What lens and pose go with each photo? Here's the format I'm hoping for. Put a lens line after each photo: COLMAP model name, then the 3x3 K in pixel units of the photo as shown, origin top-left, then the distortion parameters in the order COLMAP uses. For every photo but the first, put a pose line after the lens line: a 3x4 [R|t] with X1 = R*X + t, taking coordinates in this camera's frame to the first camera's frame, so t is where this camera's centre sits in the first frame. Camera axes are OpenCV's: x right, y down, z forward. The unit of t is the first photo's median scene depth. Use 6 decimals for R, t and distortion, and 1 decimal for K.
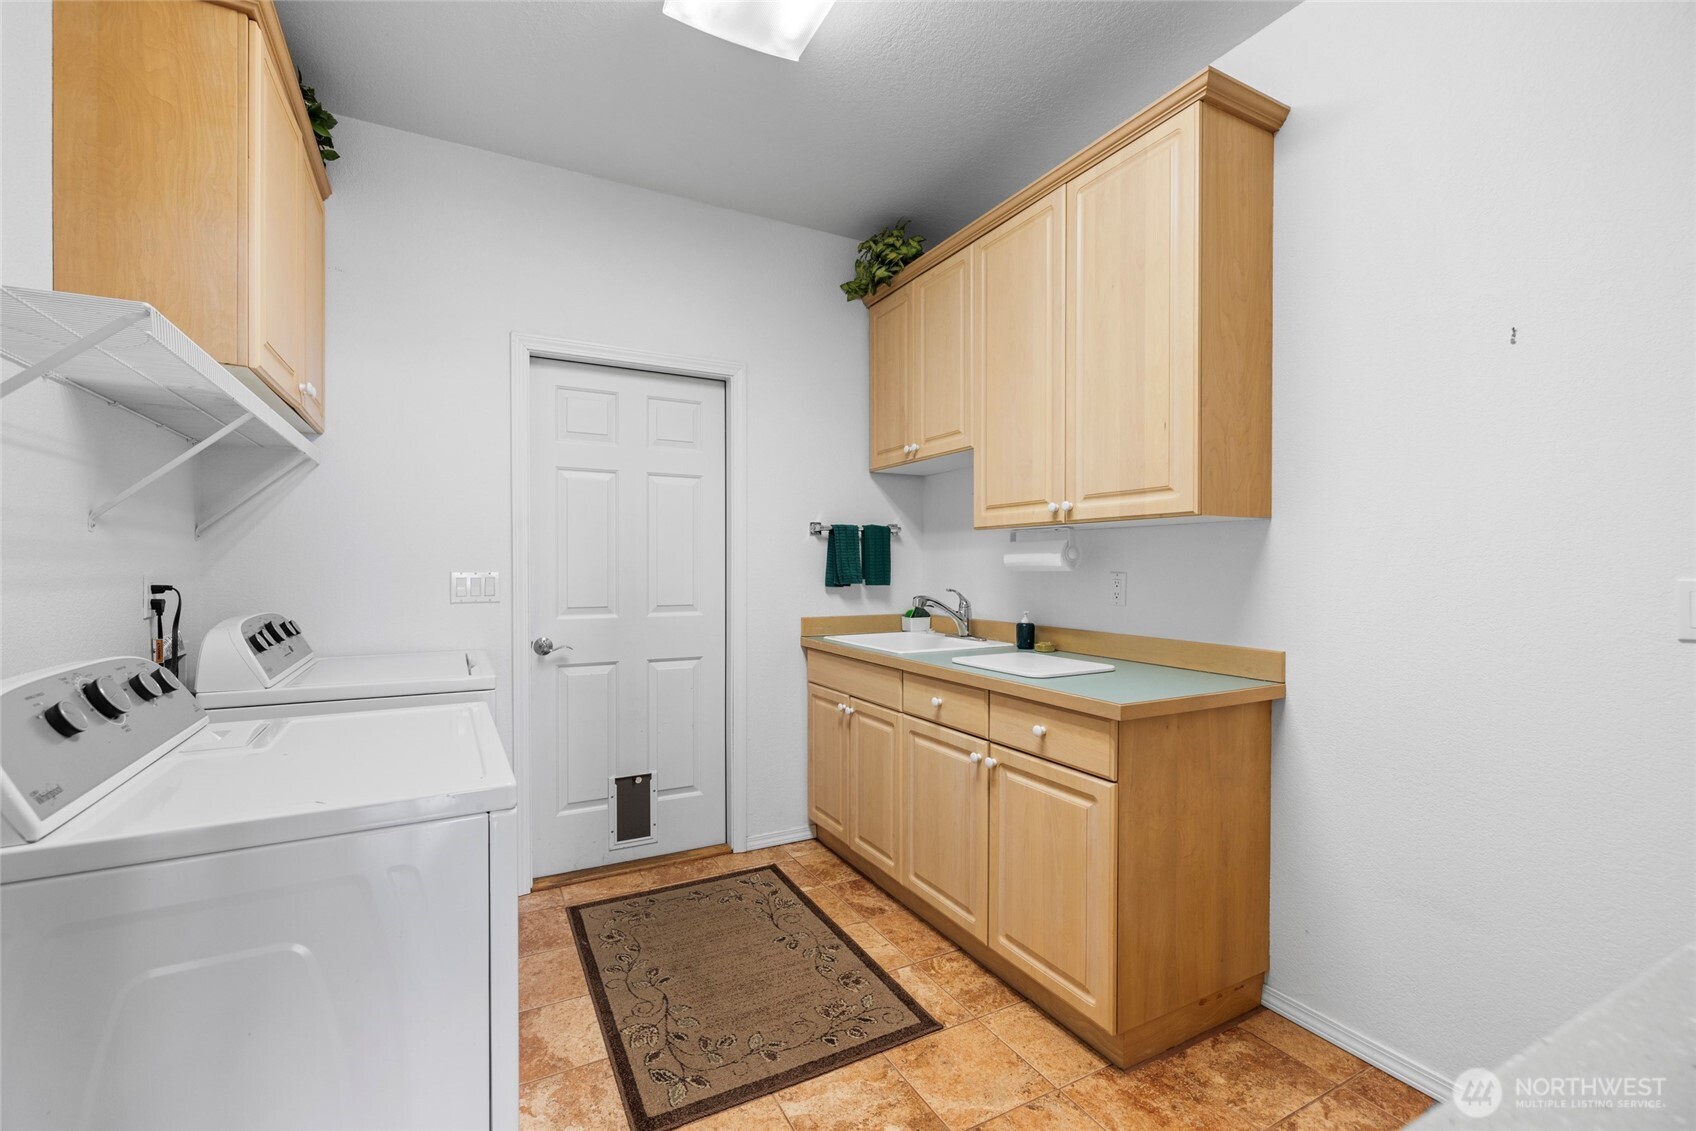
lens RADIAL K [[715.5, 0, 844.9], [0, 715.5, 569.9], [0, 0, 1]] dist [-0.010892, 0.002588]
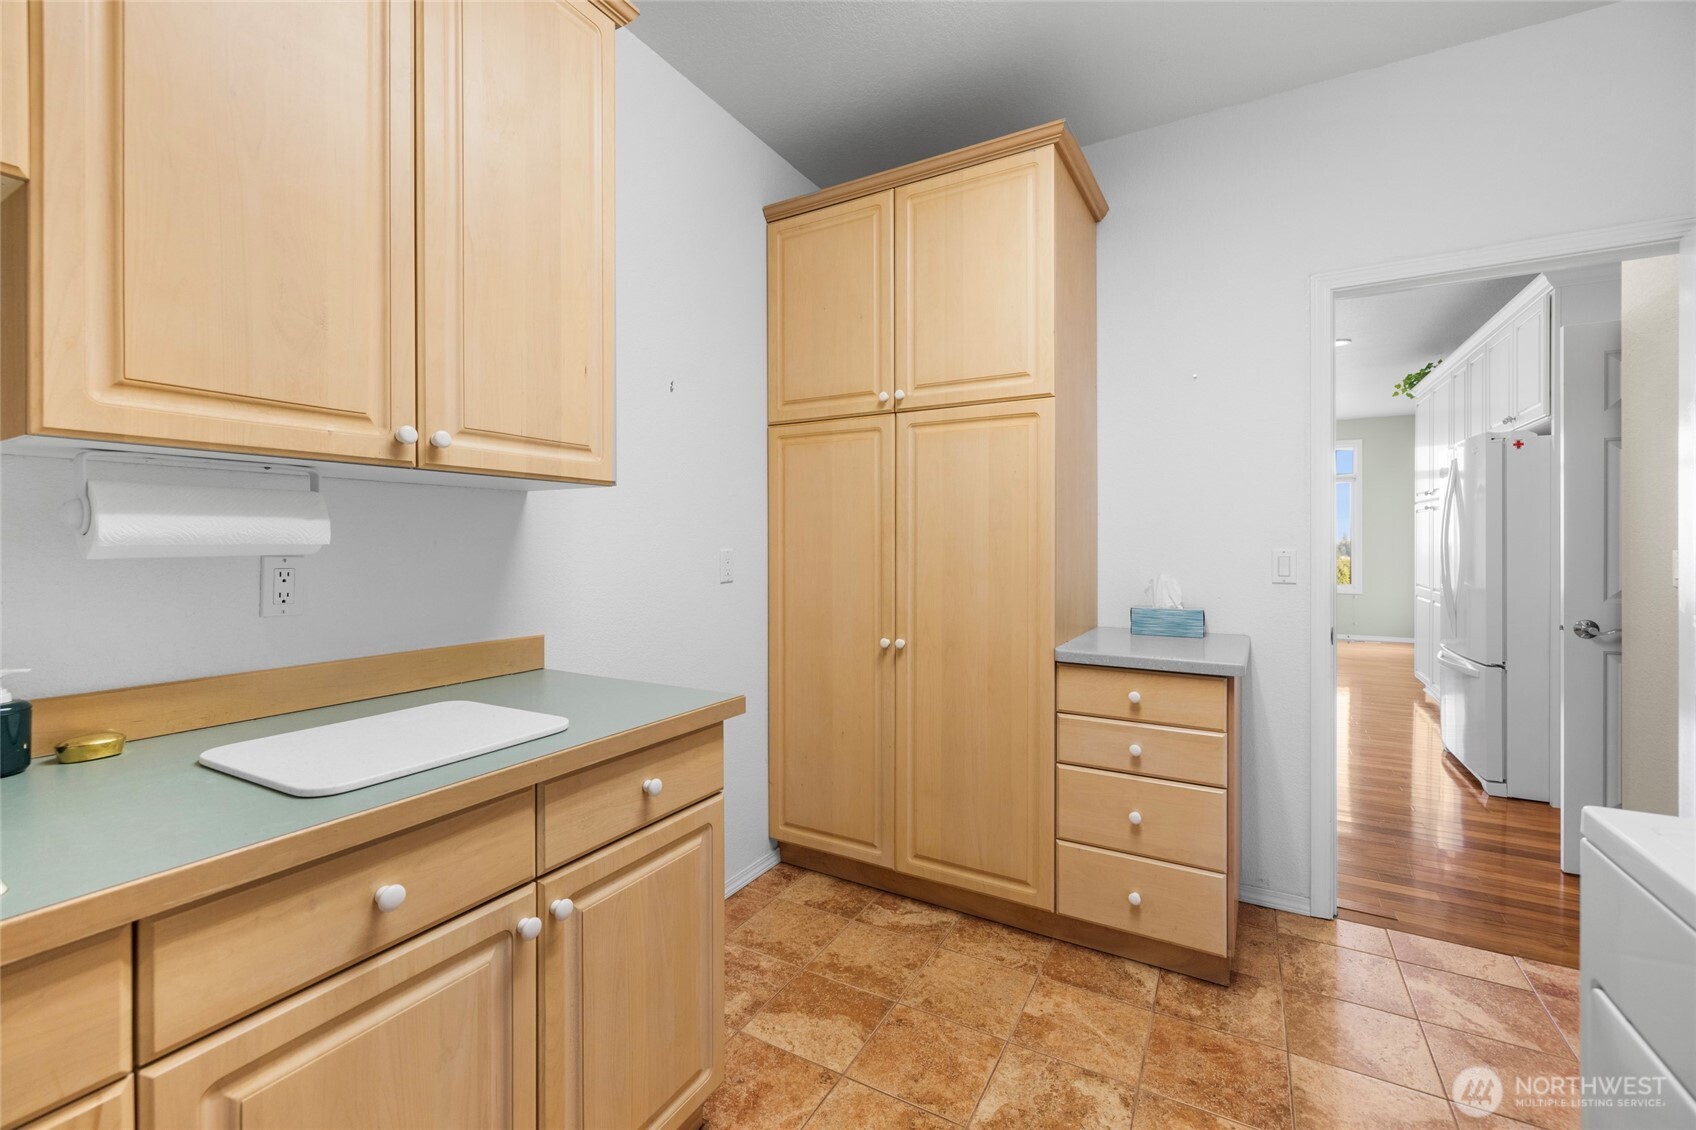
lens RADIAL K [[715.5, 0, 849.8], [0, 715.5, 547.9], [0, 0, 1]] dist [-0.010892, 0.002588]
pose [[-0.542759, -0.005129, 0.839873, -0.335714], [0.007256, 0.999915, 0.010796, -0.006489], [-0.839857, 0.011954, -0.542676, 1.017288]]
